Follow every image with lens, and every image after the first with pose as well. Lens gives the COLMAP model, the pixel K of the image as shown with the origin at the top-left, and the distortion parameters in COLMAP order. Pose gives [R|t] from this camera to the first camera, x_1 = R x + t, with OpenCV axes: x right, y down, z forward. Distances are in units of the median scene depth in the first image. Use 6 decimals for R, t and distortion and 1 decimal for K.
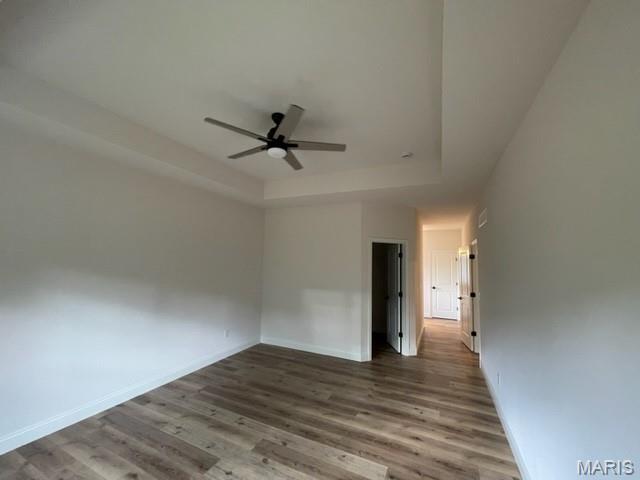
lens RADIAL K [[257.6, 0, 323.7], [0, 257.6, 238.2], [0, 0, 1]] dist [0.000183, 0.000317]
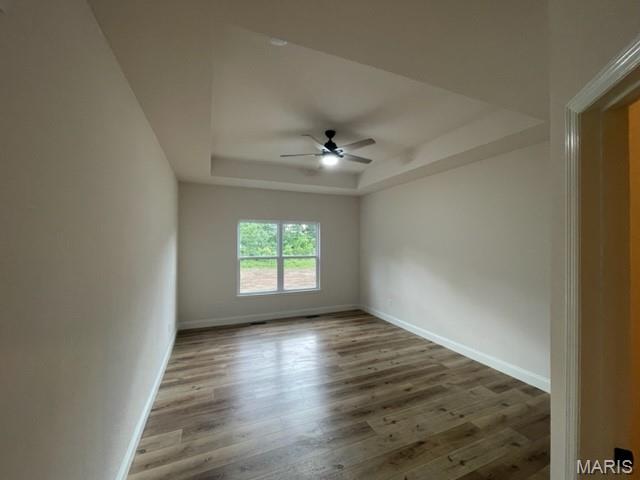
lens RADIAL K [[257.6, 0, 321.7], [0, 257.6, 239.4], [0, 0, 1]] dist [0.000183, 0.000317]
pose [[-0.655930, -0.031217, -0.754176, 0.702437], [0.049756, 0.995183, -0.084467, 0.157245], [0.753180, -0.092930, -0.651217, 1.477169]]
